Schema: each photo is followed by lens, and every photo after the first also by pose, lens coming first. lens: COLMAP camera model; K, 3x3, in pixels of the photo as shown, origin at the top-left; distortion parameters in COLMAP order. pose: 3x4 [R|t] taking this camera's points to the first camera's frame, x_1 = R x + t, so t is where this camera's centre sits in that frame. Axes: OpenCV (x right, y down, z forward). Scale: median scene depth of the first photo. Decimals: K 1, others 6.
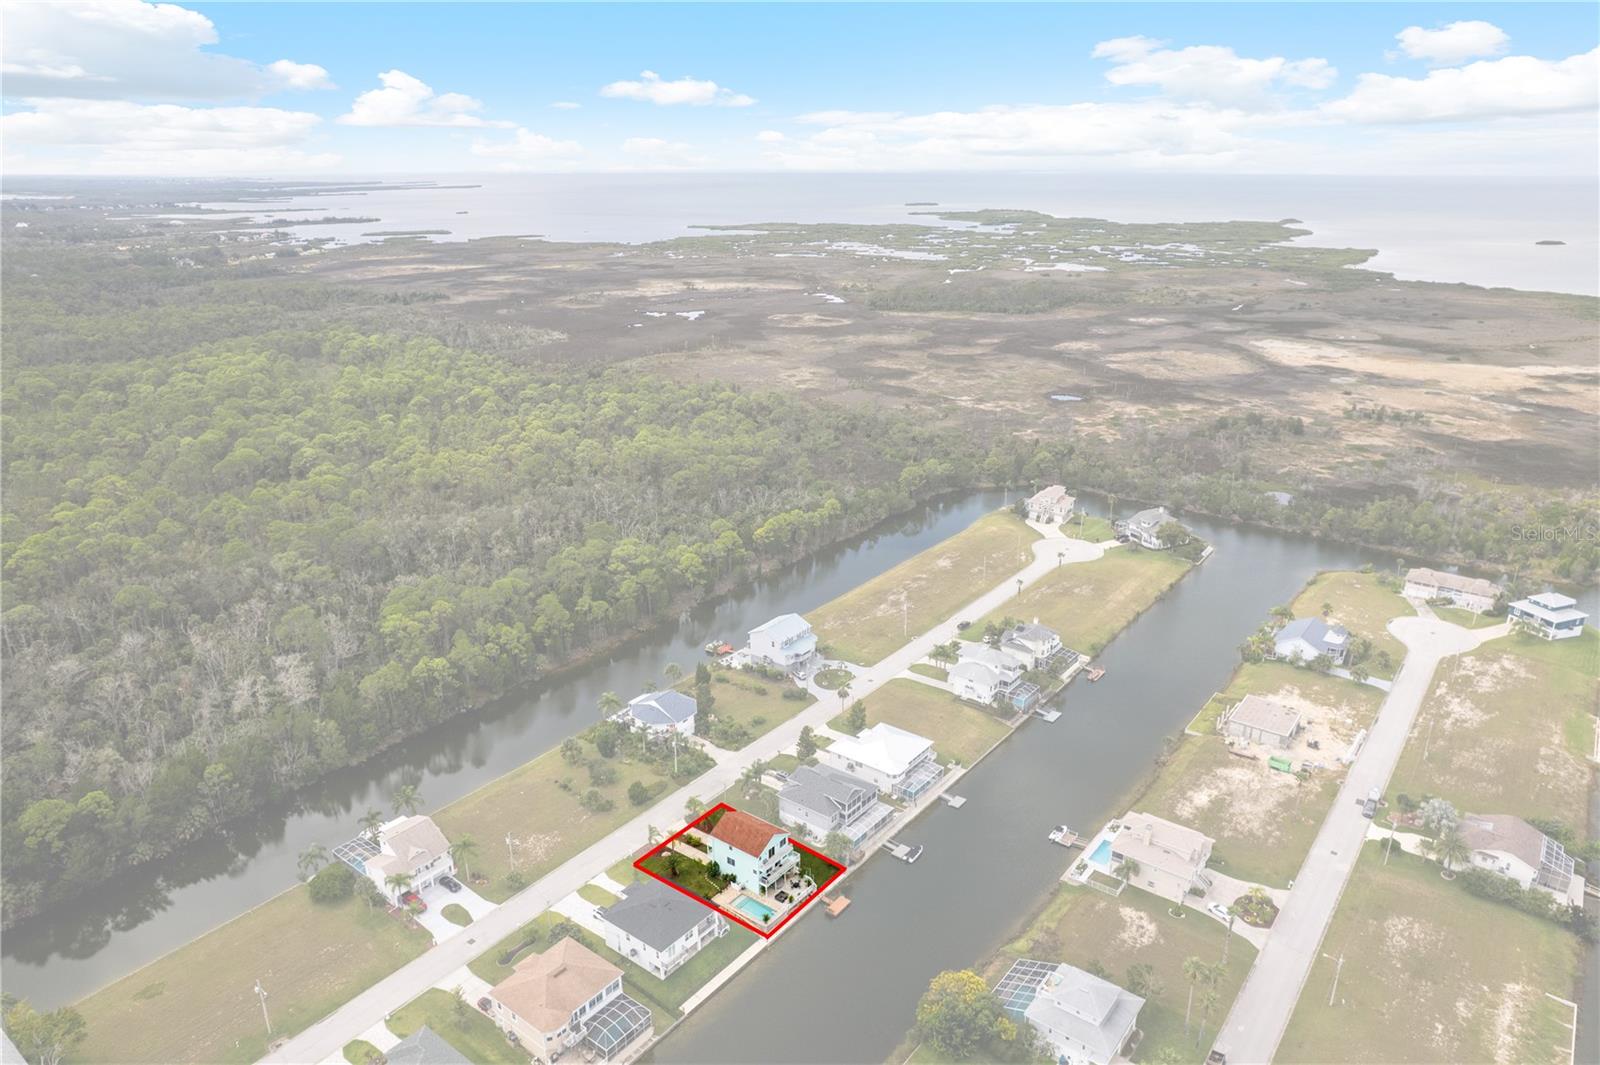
lens RADIAL K [[1044.5, 0, 802.0], [0, 1044.5, 526.5], [0, 0, 1]] dist [-0.059557, 0.033315]
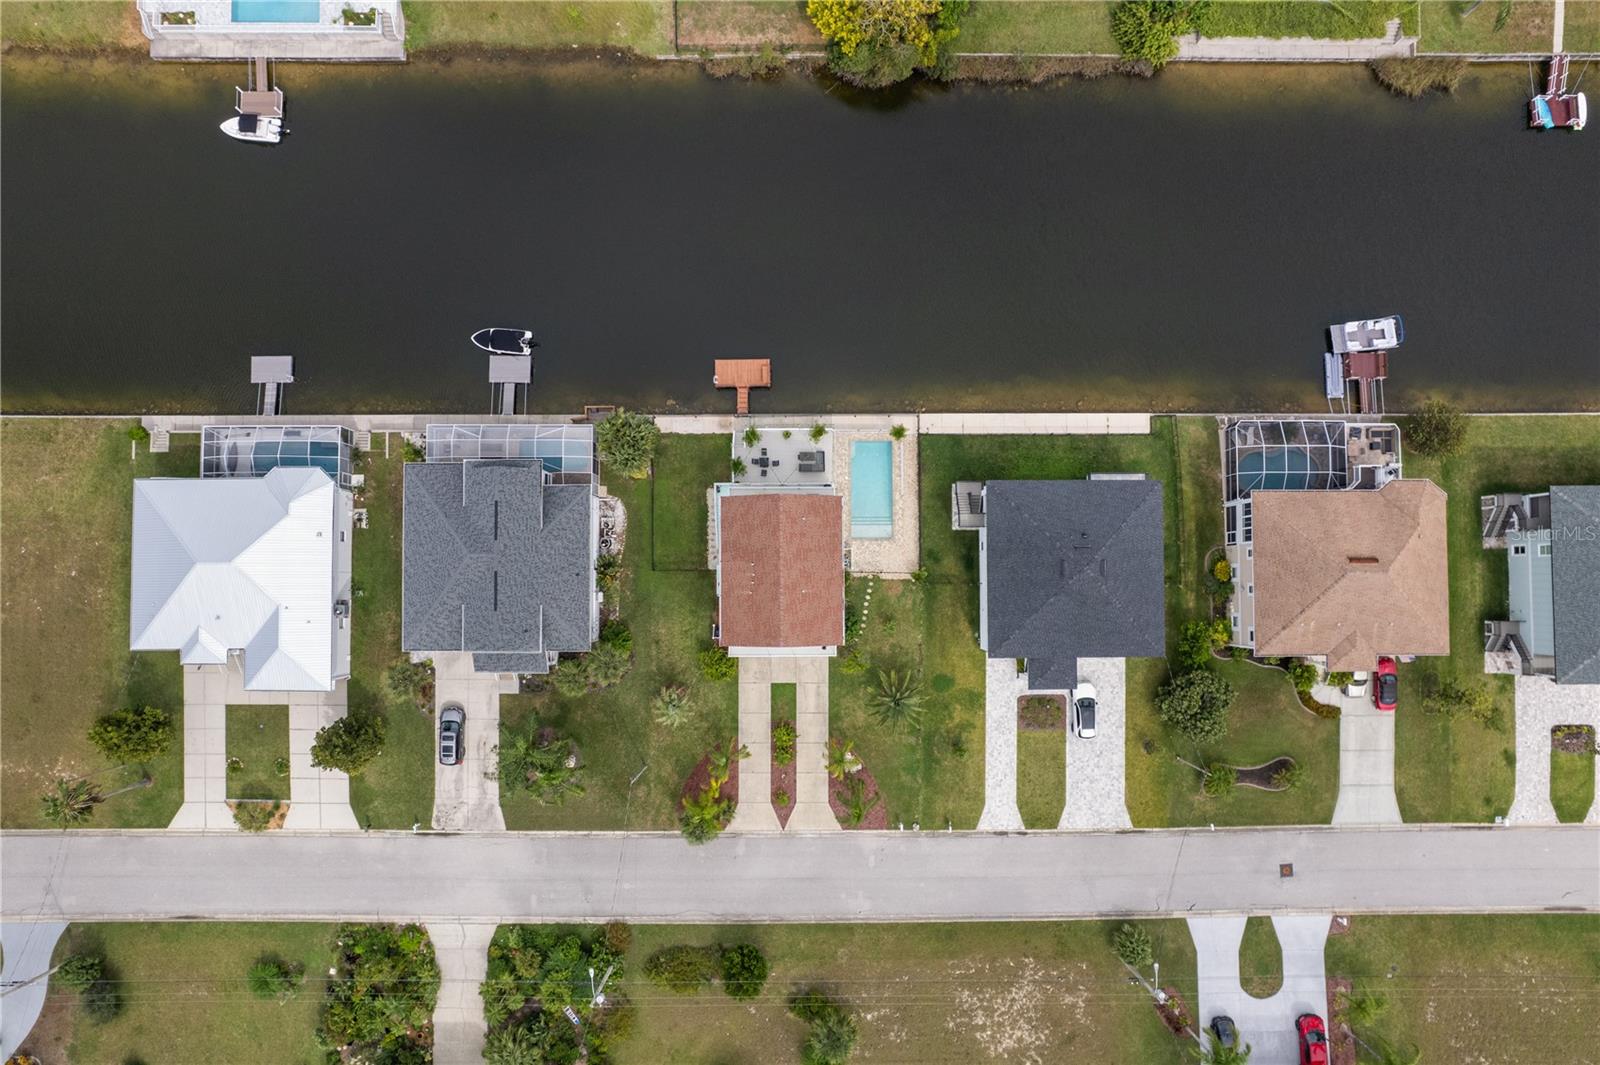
lens RADIAL K [[1050.1, 0, 803.7], [0, 1050.1, 543.5], [0, 0, 1]] dist [-0.072492, 0.062830]
pose [[-0.610642, -0.791144, 0.034756, -0.046677], [0.257798, -0.157100, 0.953341, -0.079470], [-0.748770, 0.591110, 0.299887, 0.643774]]
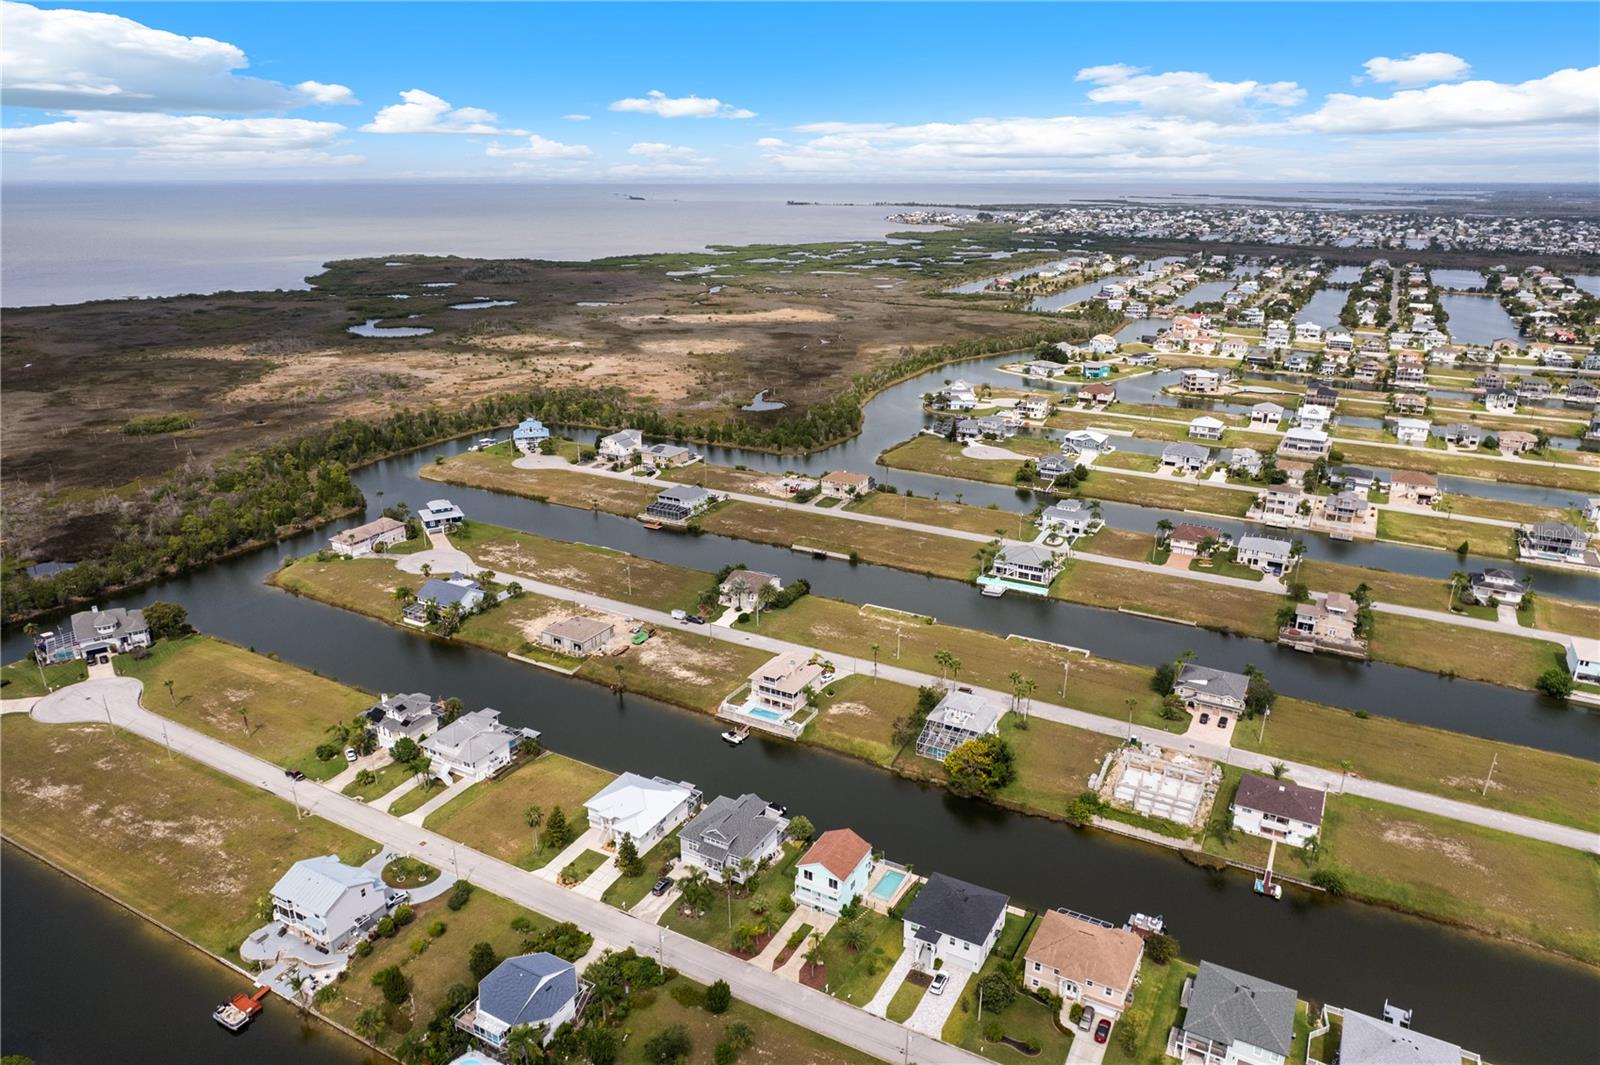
lens RADIAL K [[1044.5, 0, 802.0], [0, 1044.5, 526.5], [0, 0, 1]] dist [-0.059557, 0.033315]
pose [[-0.146802, -0.320299, 0.935873, -0.645234], [0.324786, 0.878061, 0.351459, -0.247090], [-0.934325, 0.355553, -0.024873, 0.705998]]
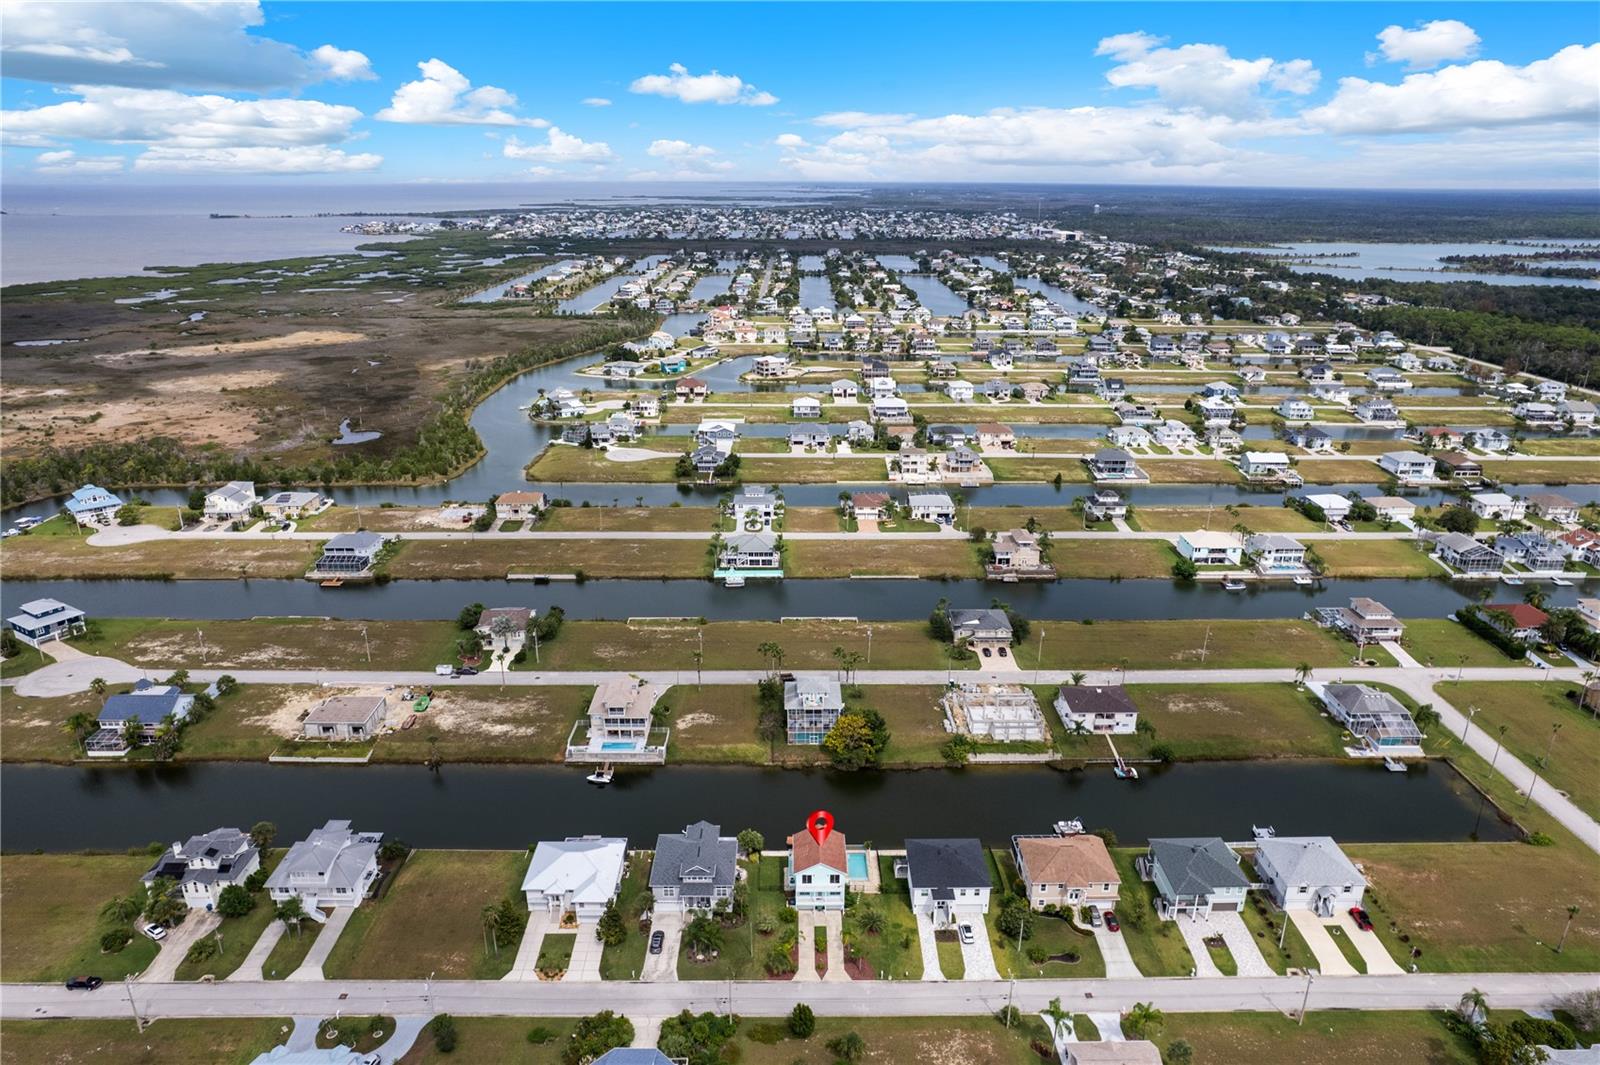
lens RADIAL K [[1020.6, 0, 800.5], [0, 1020.6, 552.8], [0, 0, 1]] dist [-0.068456, 0.055277]
pose [[-0.614044, -0.275584, 0.739597, -0.505845], [0.258057, 0.815461, 0.518102, -0.332370], [-0.745893, 0.508996, -0.429613, 0.960889]]
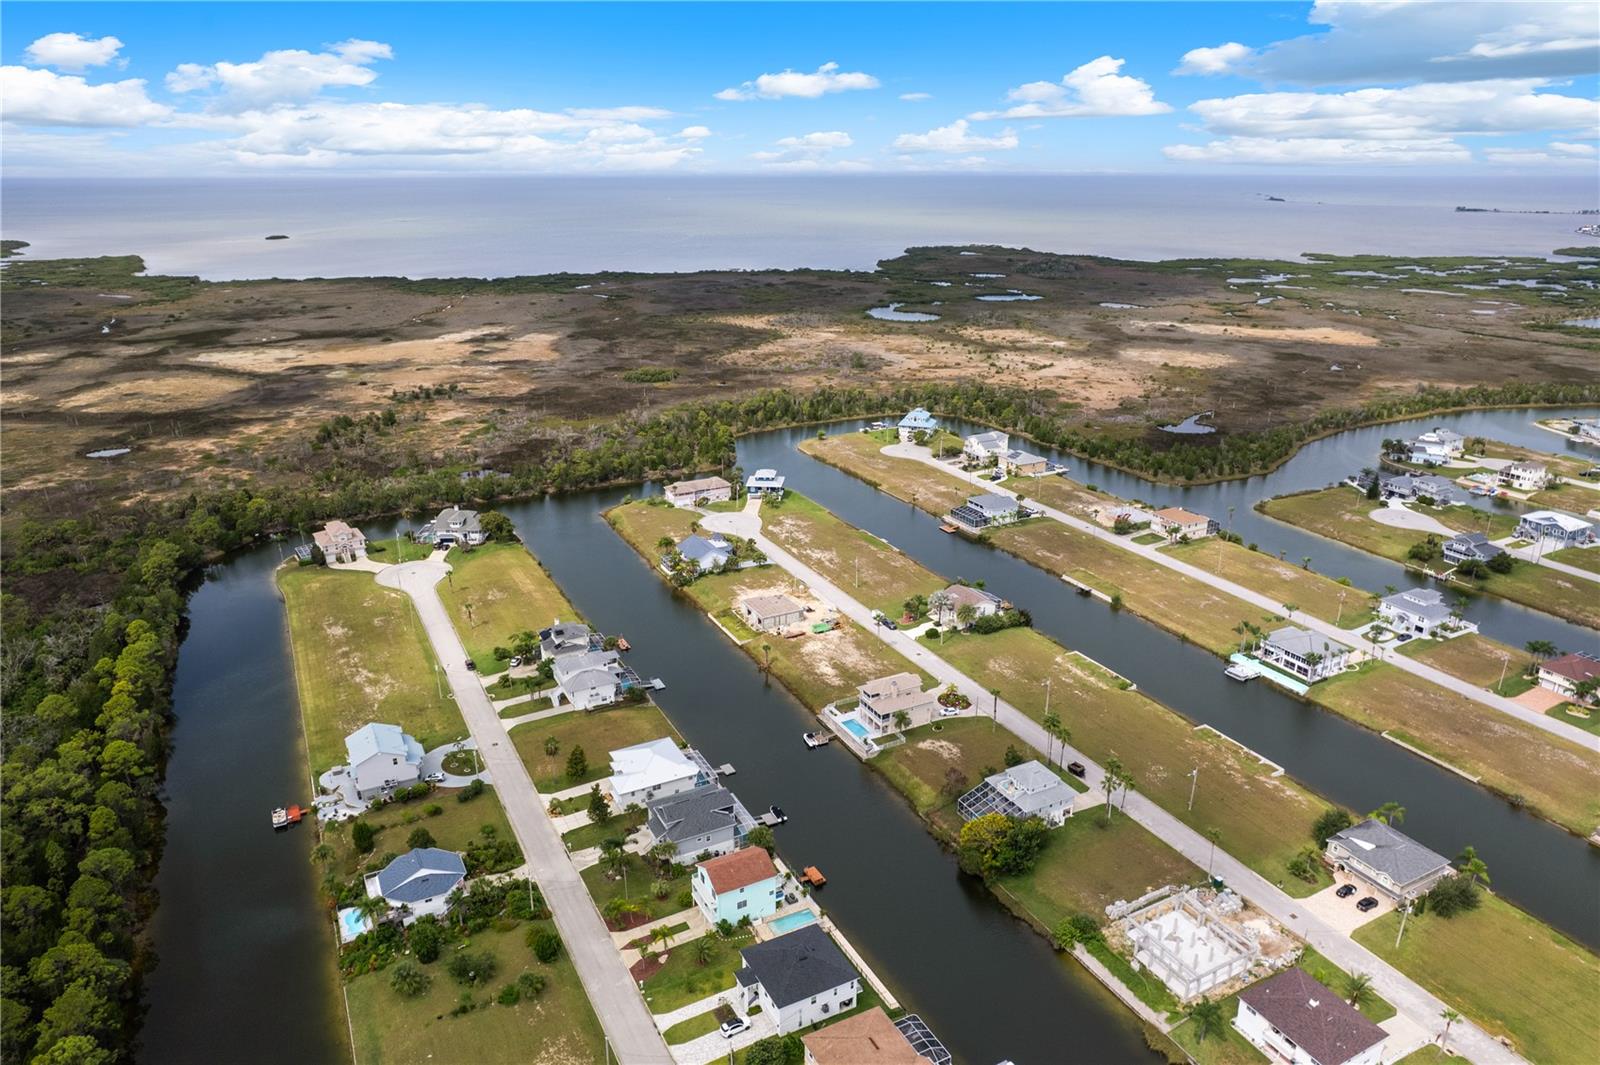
lens RADIAL K [[1050.1, 0, 803.7], [0, 1050.1, 543.5], [0, 0, 1]] dist [-0.072492, 0.062830]
pose [[0.419417, -0.308759, 0.853673, -0.560366], [0.298653, 0.934966, 0.191430, -0.111238], [-0.857261, 0.174663, 0.484352, 0.323501]]
